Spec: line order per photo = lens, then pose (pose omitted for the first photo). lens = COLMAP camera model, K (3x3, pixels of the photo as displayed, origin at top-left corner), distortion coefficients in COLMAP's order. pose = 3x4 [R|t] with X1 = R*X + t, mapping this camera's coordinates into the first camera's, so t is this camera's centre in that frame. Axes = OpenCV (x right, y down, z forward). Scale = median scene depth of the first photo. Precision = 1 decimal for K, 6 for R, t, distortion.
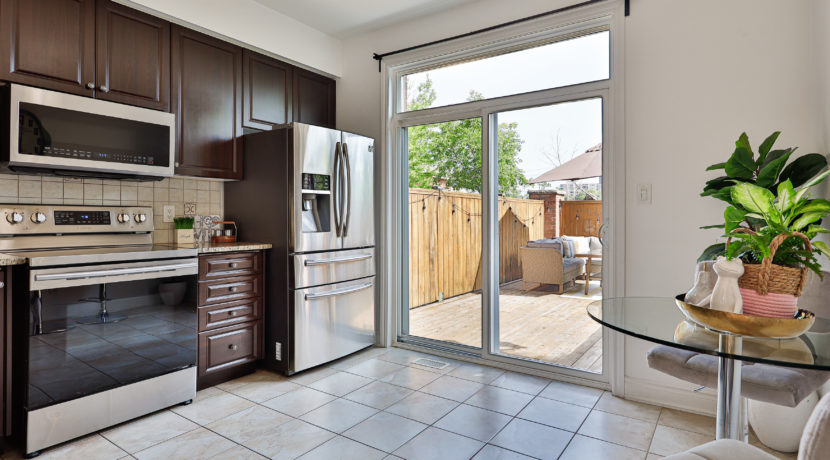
lens RADIAL K [[437.1, 0, 436.6], [0, 437.1, 215.5], [0, 0, 1]] dist [0.004162, 0.000866]
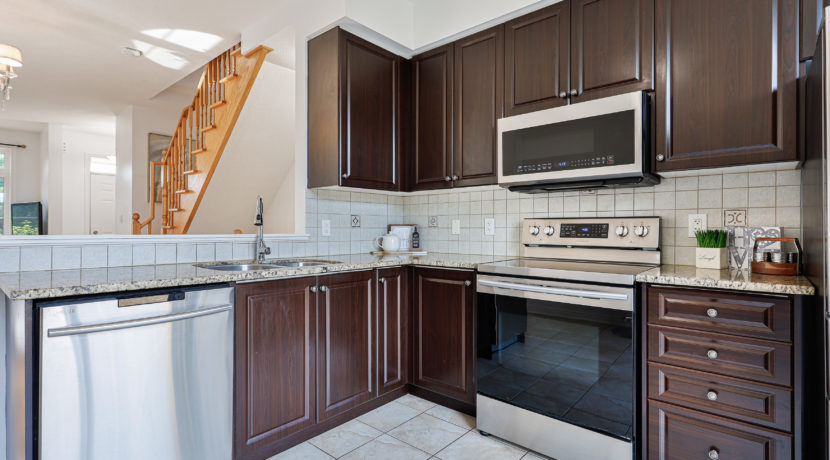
lens RADIAL K [[399.0, 0, 411.0], [0, 399.0, 229.2], [0, 0, 1]] dist [-0.004857, 0.002605]
pose [[-0.128301, -0.002958, -0.991731, 0.108463], [0.001769, 0.999993, -0.003212, 0.003770], [0.991734, -0.002167, -0.128295, 0.642281]]
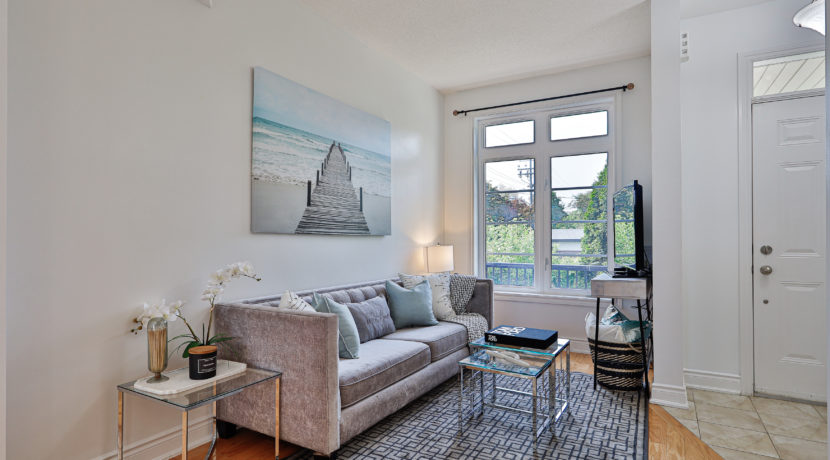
lens RADIAL K [[430.6, 0, 414.1], [0, 430.6, 233.1], [0, 0, 1]] dist [0.001317, 0.000350]
pose [[-0.998382, -0.002221, -0.056811, -1.175561], [-0.001373, 0.999887, -0.014961, -0.009351], [0.056838, -0.014859, -0.998273, -0.616200]]
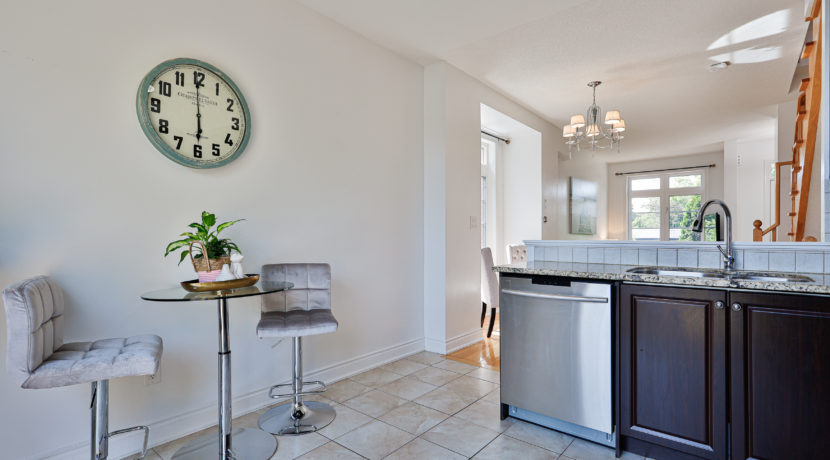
lens RADIAL K [[399.0, 0, 412.6], [0, 399.0, 238.0], [0, 0, 1]] dist [-0.004857, 0.002605]
pose [[-0.995416, 0.000893, 0.095637, -0.134366], [0.000668, 0.999997, -0.002388, 0.006456], [-0.095639, -0.002314, -0.995413, 0.994842]]
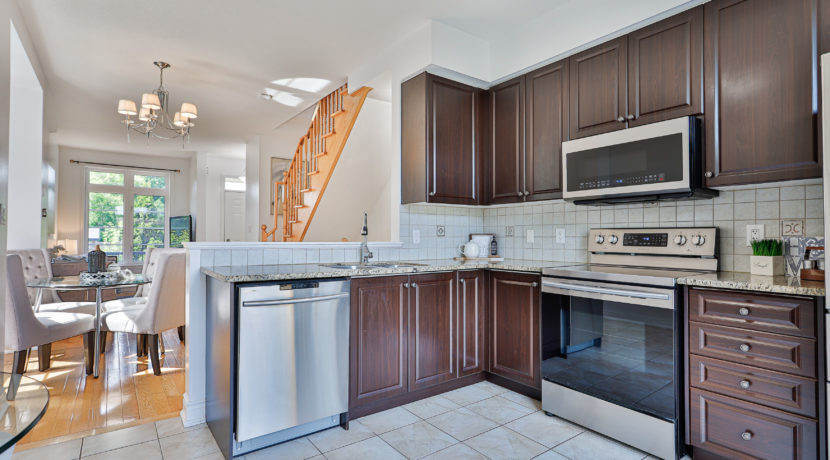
lens RADIAL K [[399.0, 0, 419.2], [0, 399.0, 231.2], [0, 0, 1]] dist [-0.004857, 0.002605]
pose [[-0.325122, -0.017971, -0.945501, 0.260317], [-0.000126, 0.999820, -0.018960, 0.002821], [0.945672, -0.006045, -0.325065, 0.696769]]
